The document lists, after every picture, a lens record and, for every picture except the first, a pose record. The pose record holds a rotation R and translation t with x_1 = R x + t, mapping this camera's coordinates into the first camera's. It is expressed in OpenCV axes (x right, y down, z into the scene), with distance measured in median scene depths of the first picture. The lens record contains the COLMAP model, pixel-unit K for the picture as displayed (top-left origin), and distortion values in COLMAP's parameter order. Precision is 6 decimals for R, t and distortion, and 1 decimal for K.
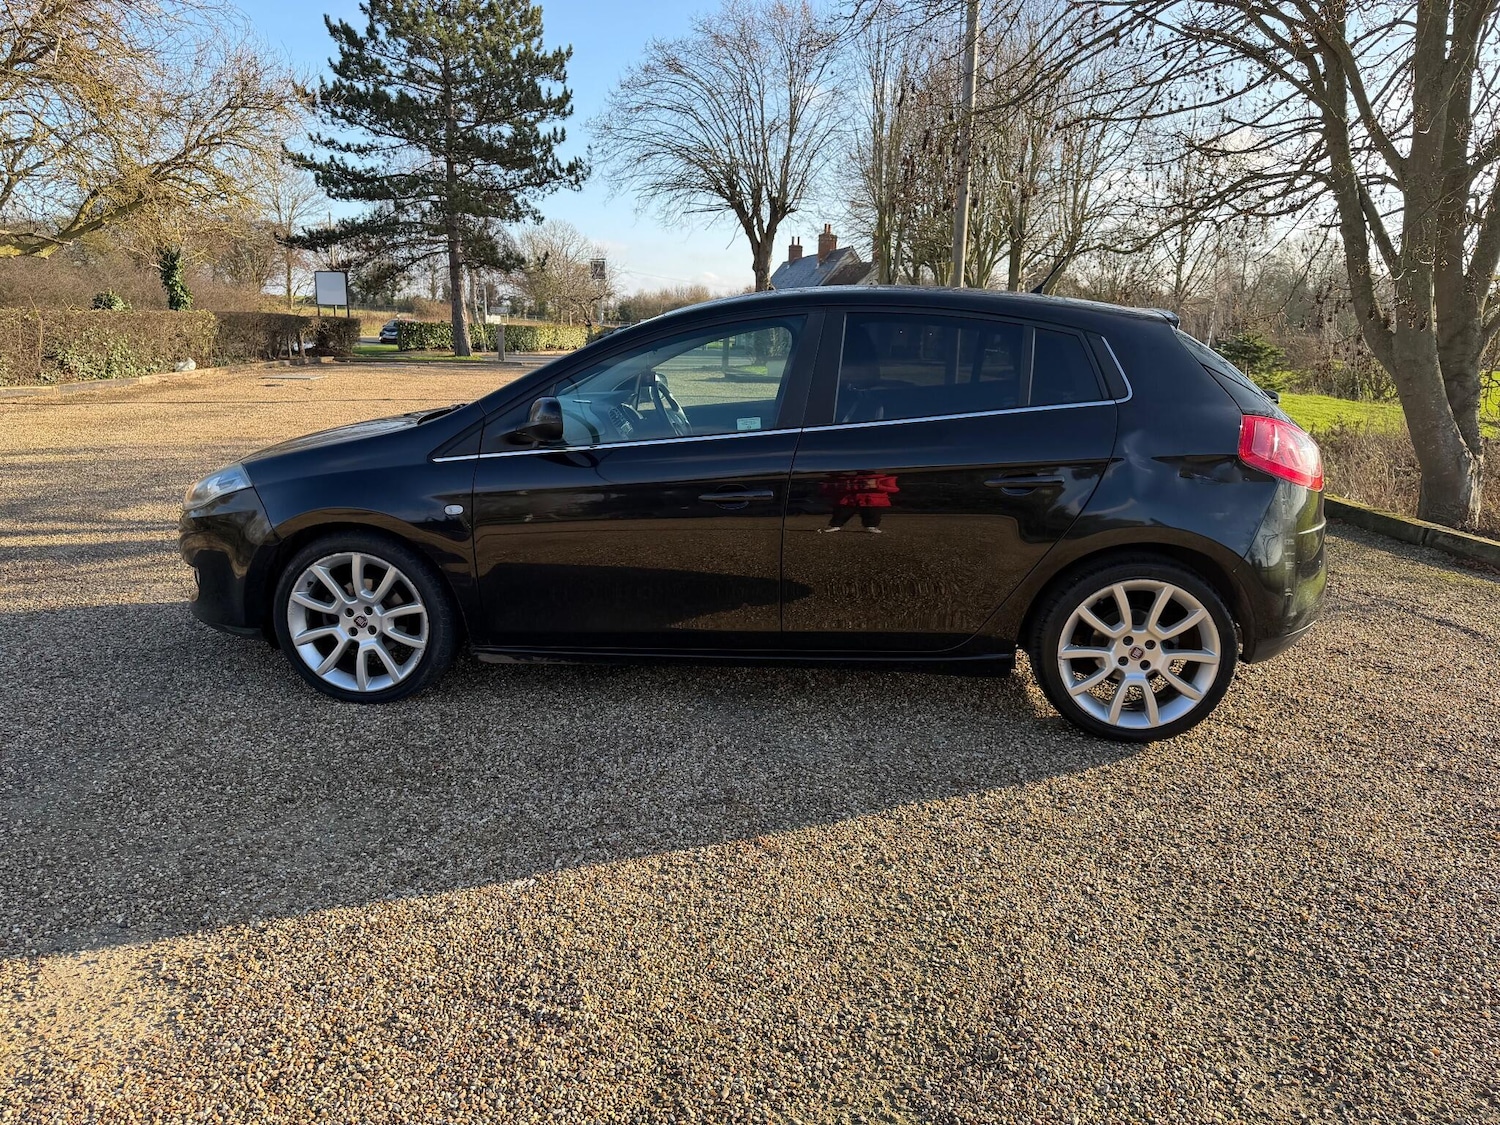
lens RADIAL K [[1058.6, 0, 742.2], [0, 1058.6, 563.6], [0, 0, 1]] dist [0.069209, -0.103038]
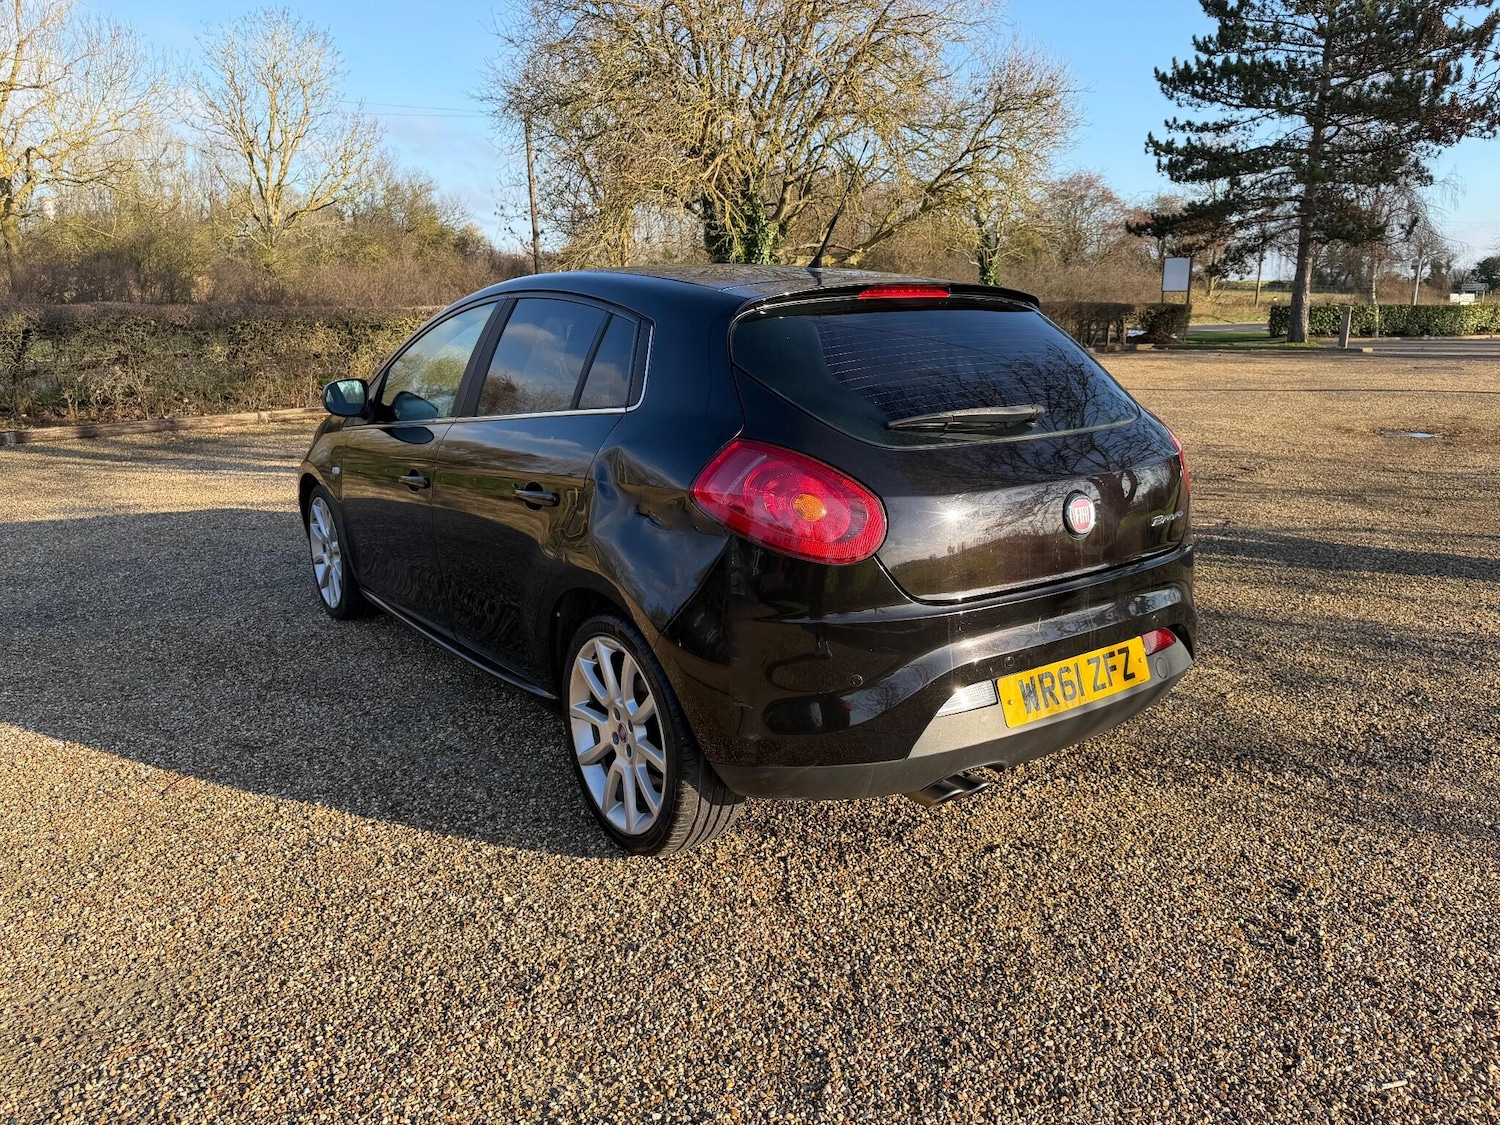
lens RADIAL K [[1051.1, 0, 751.0], [0, 1051.1, 572.4], [0, 0, 1]] dist [0.026483, -0.029758]
pose [[0.670662, 0.158540, -0.724622, 0.117169], [-0.142276, 0.986248, 0.084100, -0.013072], [0.727990, 0.046694, 0.683996, 0.065655]]
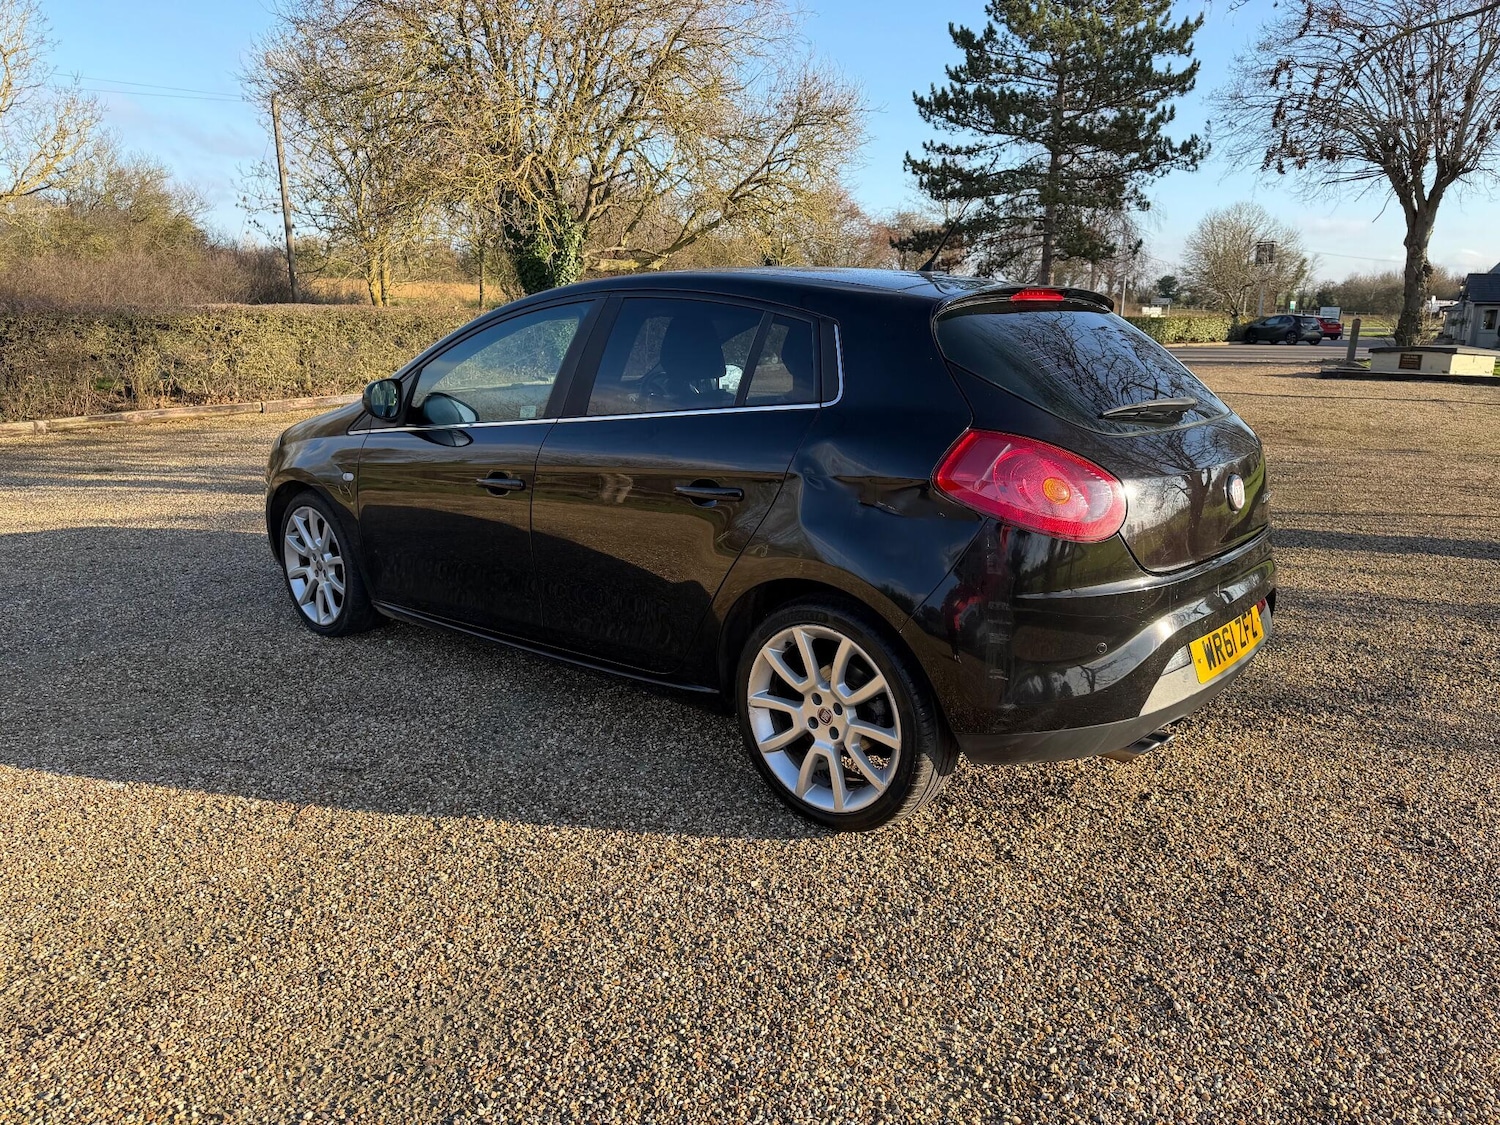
lens RADIAL K [[1051.1, 0, 751.0], [0, 1051.1, 572.4], [0, 0, 1]] dist [0.026483, -0.029758]
pose [[0.823395, 0.122591, -0.554069, 0.090778], [-0.113887, 0.992220, 0.050290, -0.006900], [0.555924, 0.021693, 0.830950, 0.037536]]
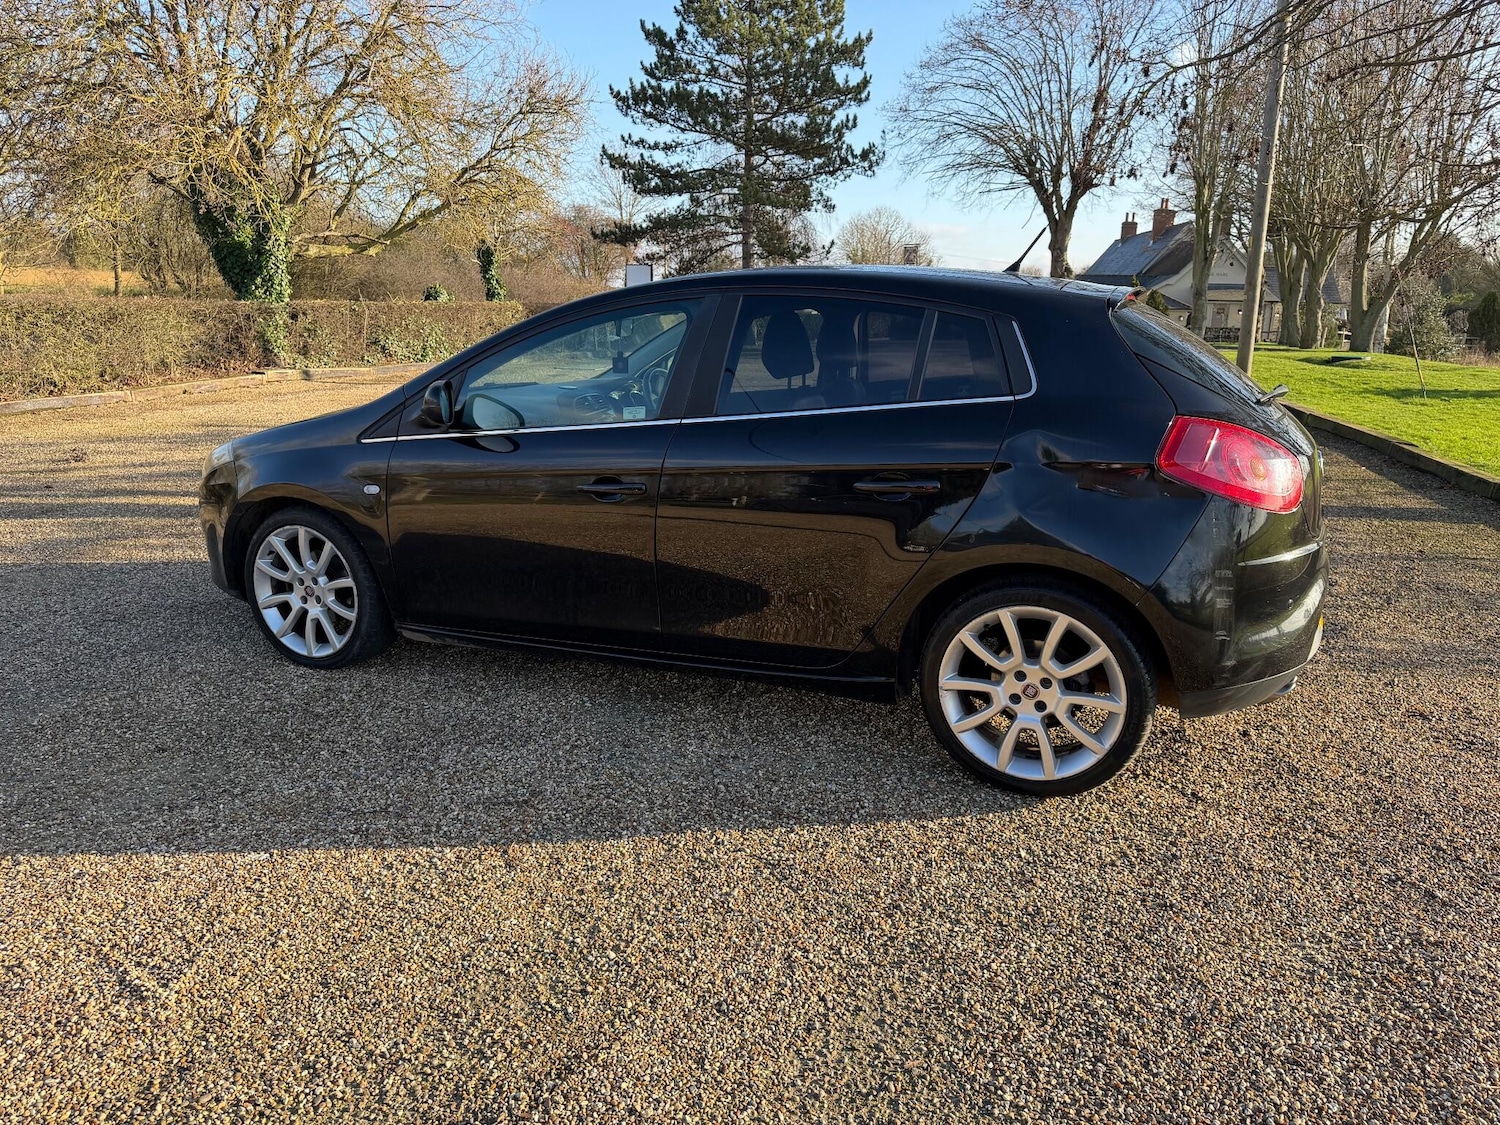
lens RADIAL K [[1046.2, 0, 742.8], [0, 1046.2, 565.5], [0, 0, 1]] dist [0.108989, -0.194117]
pose [[0.955047, 0.063391, -0.289597, 0.047074], [-0.058859, 0.997969, 0.024341, -0.002920], [0.290552, -0.006202, 0.956839, 0.014859]]
